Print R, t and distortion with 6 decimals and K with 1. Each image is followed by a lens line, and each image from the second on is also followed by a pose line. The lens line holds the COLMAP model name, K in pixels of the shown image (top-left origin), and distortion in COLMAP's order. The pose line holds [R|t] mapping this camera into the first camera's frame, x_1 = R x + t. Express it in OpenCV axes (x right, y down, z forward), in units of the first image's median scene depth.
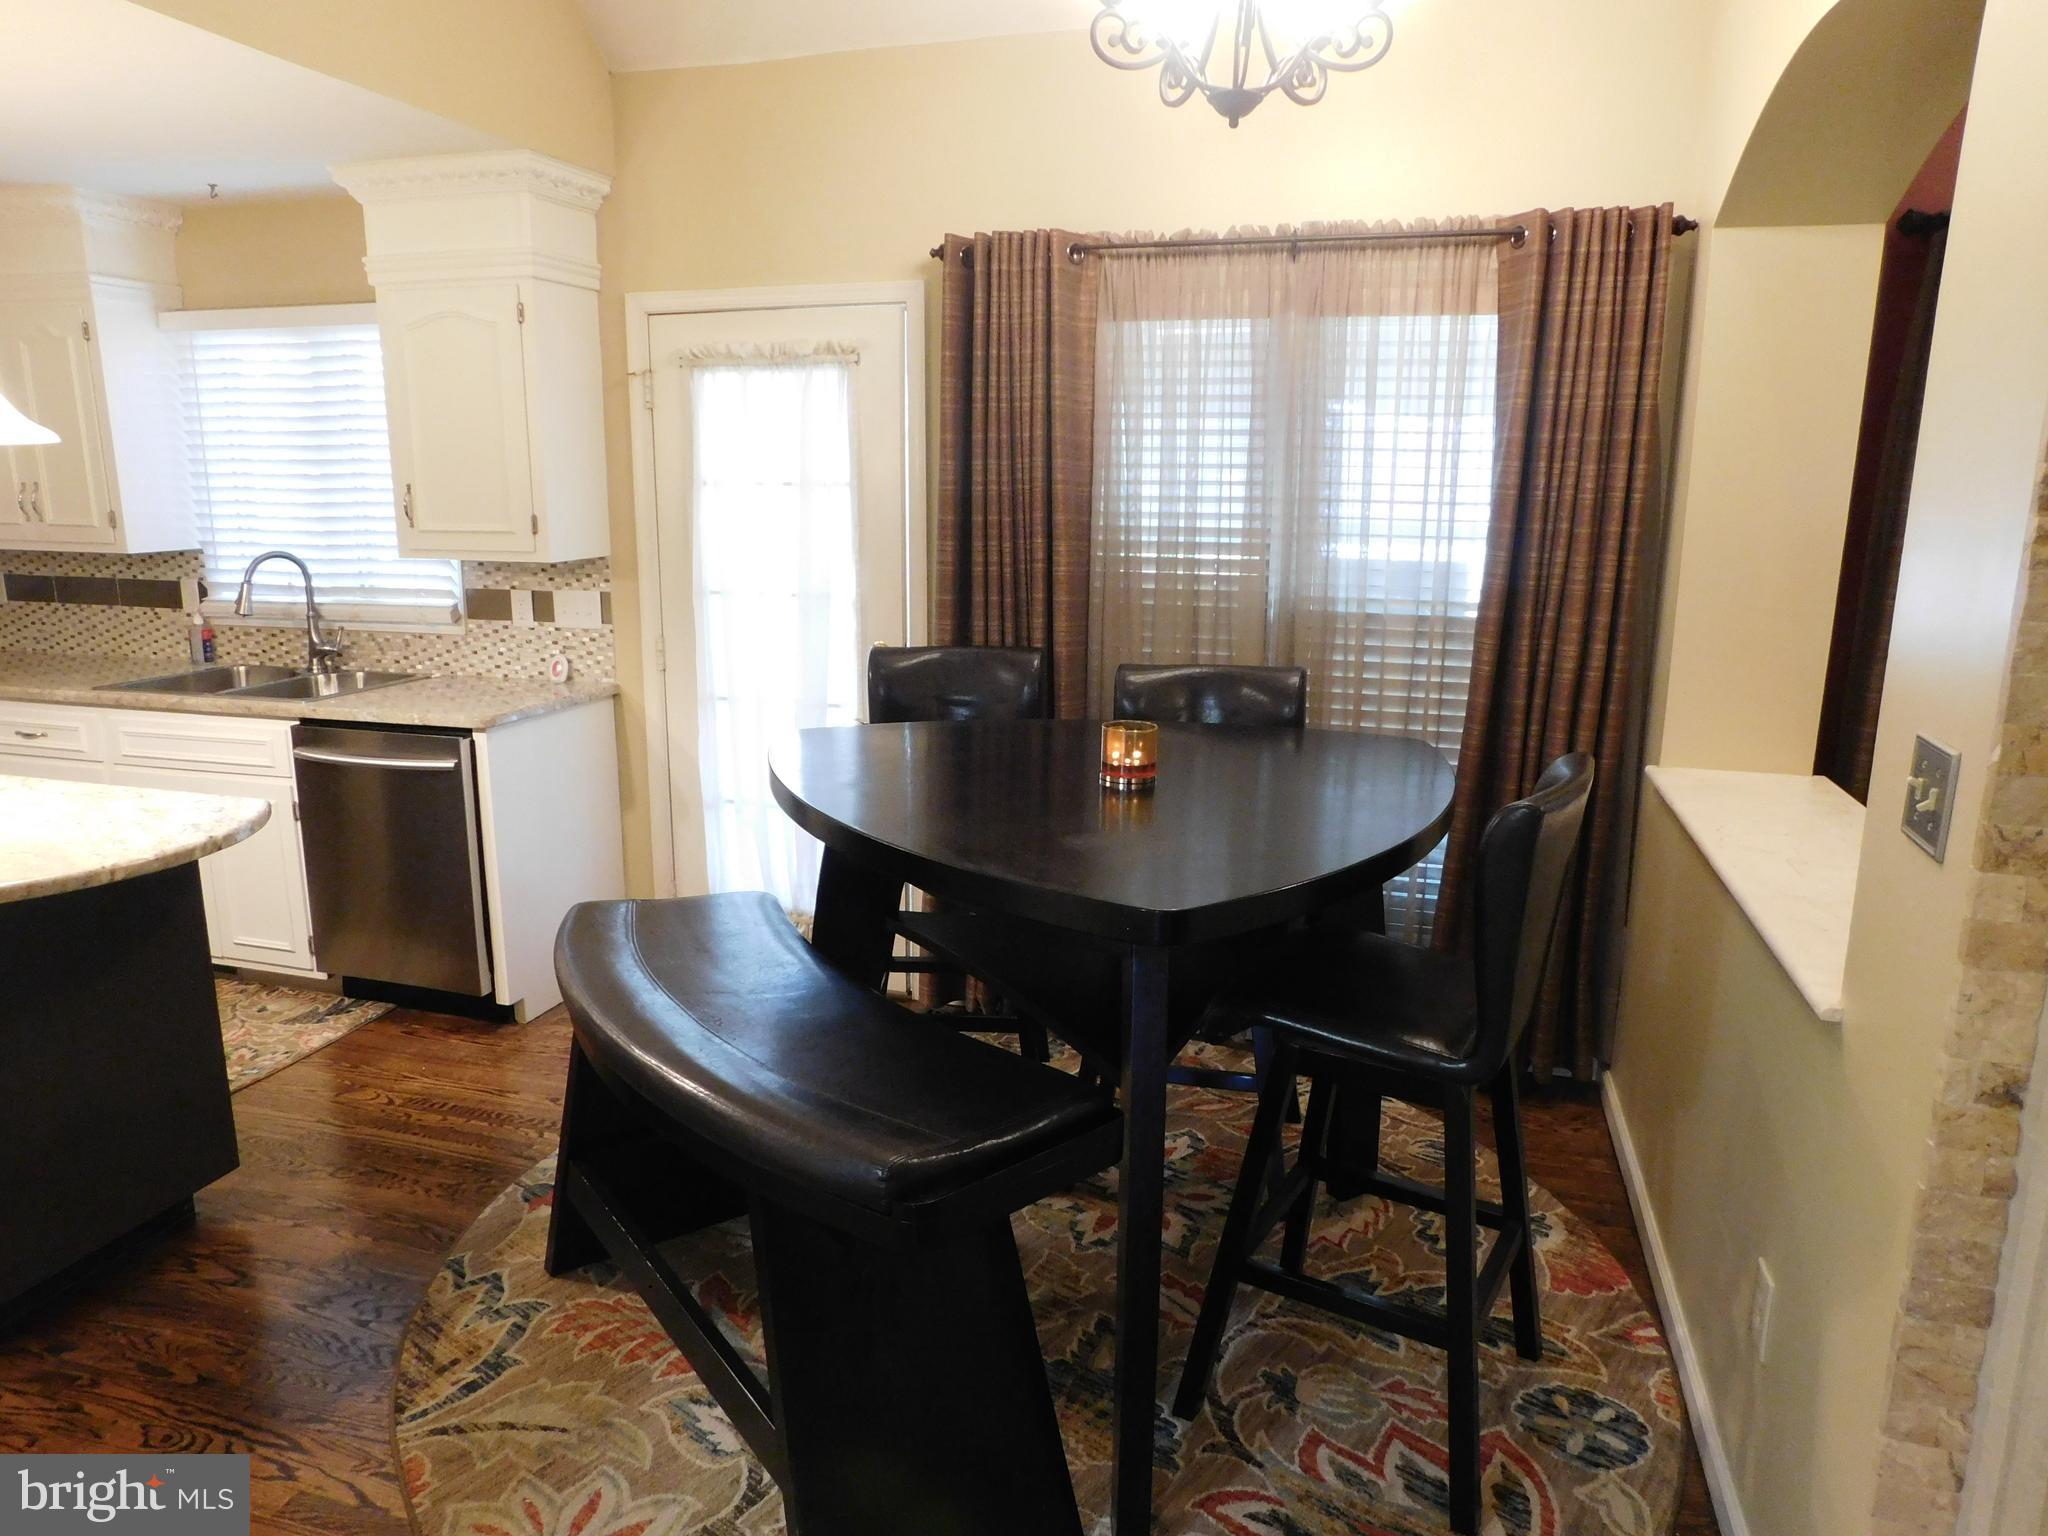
lens RADIAL K [[1353.3, 0, 1031.8], [0, 1353.3, 760.4], [0, 0, 1]] dist [-0.071482, 0.057048]
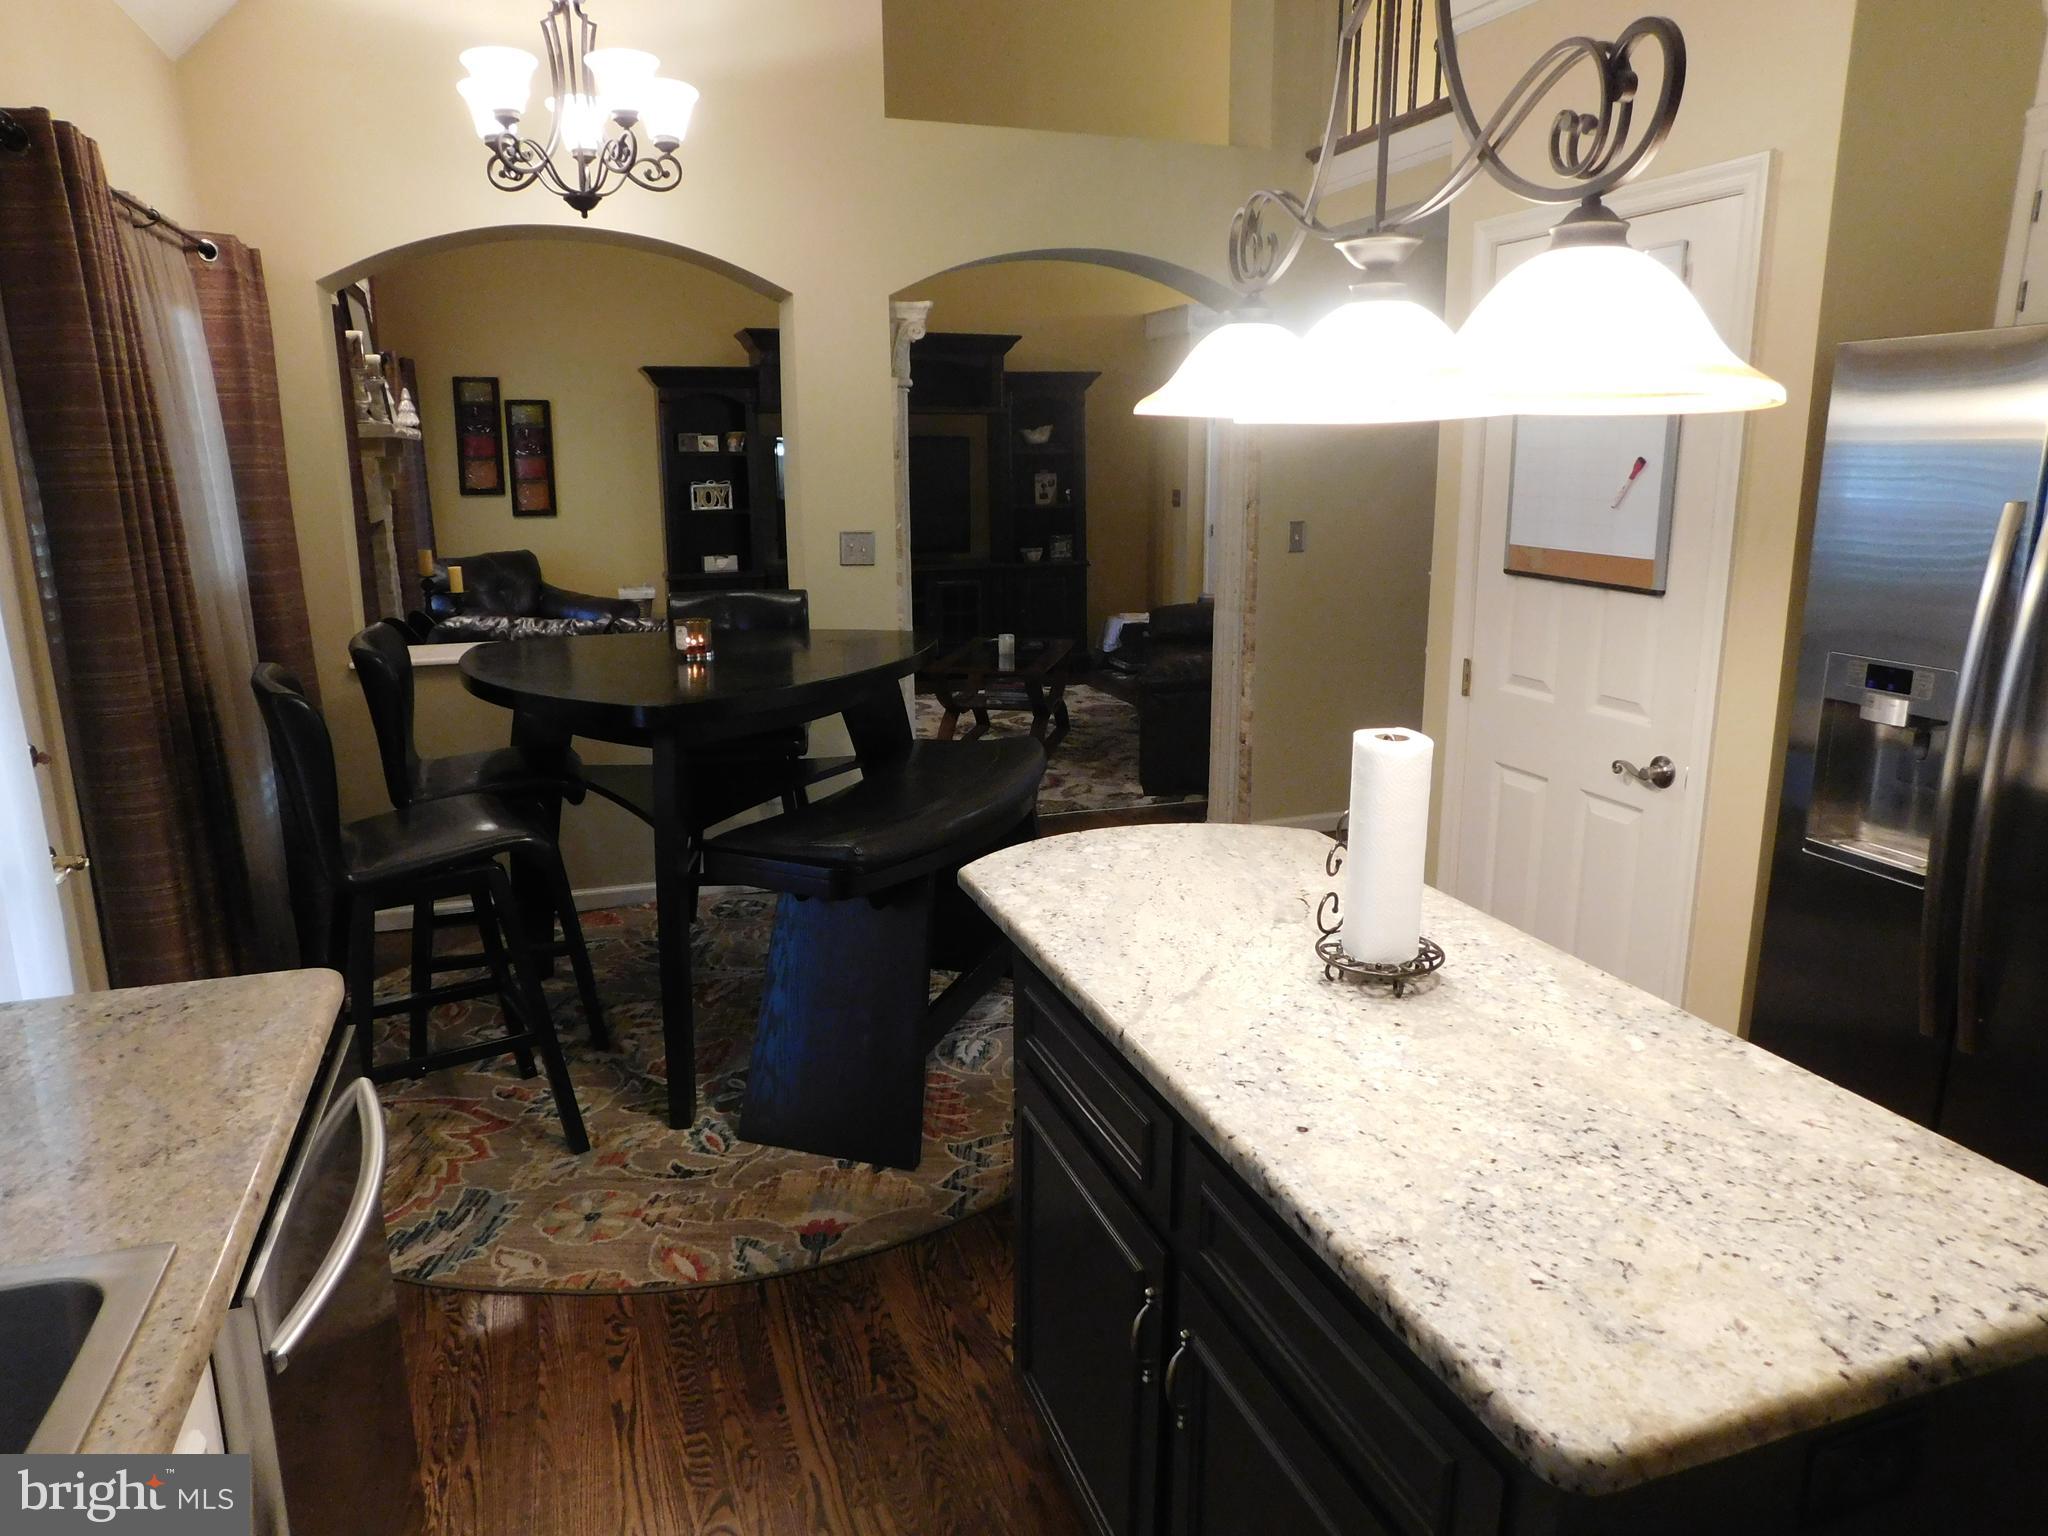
lens RADIAL K [[1353.3, 0, 1024.8], [0, 1353.3, 755.3], [0, 0, 1]] dist [-0.071482, 0.057048]
pose [[-0.582386, -0.183093, 0.792025, -0.837511], [0.170338, 0.925190, 0.339128, -0.204452], [-0.794866, 0.332416, -0.507630, 0.930405]]
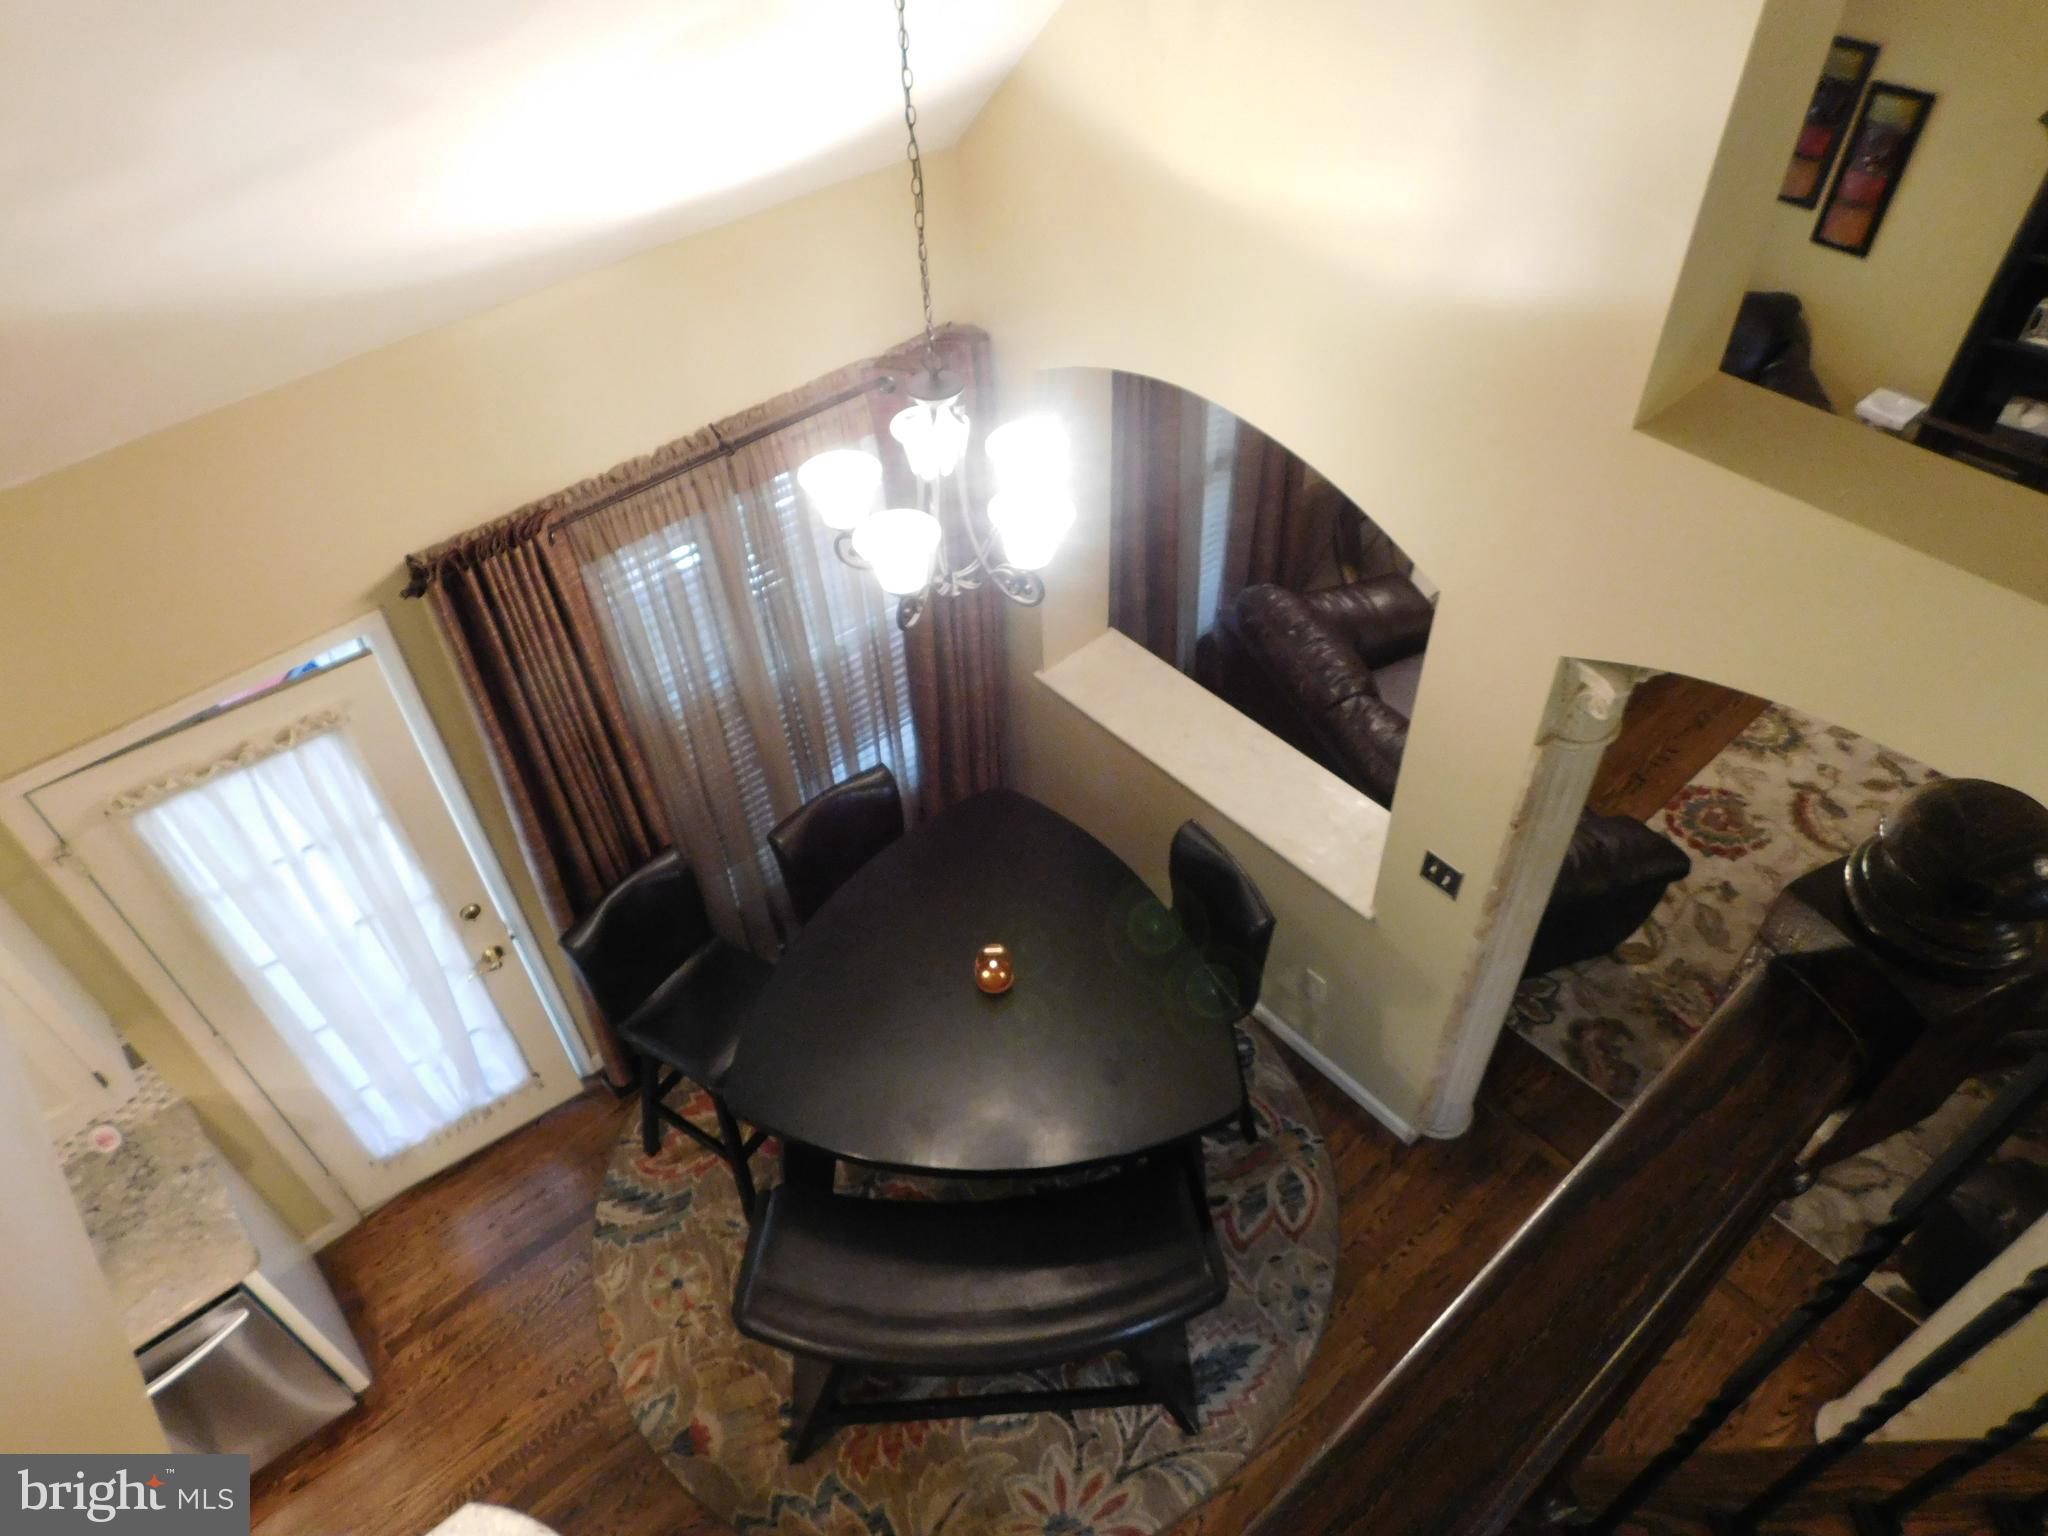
lens RADIAL K [[1353.3, 0, 1029.3], [0, 1353.3, 757.6], [0, 0, 1]] dist [-0.071482, 0.057048]
pose [[0.535460, -0.608542, 0.585627, -0.407118], [0.212229, 0.768114, 0.604119, -0.685022], [-0.817460, -0.199195, 0.540445, 0.112086]]
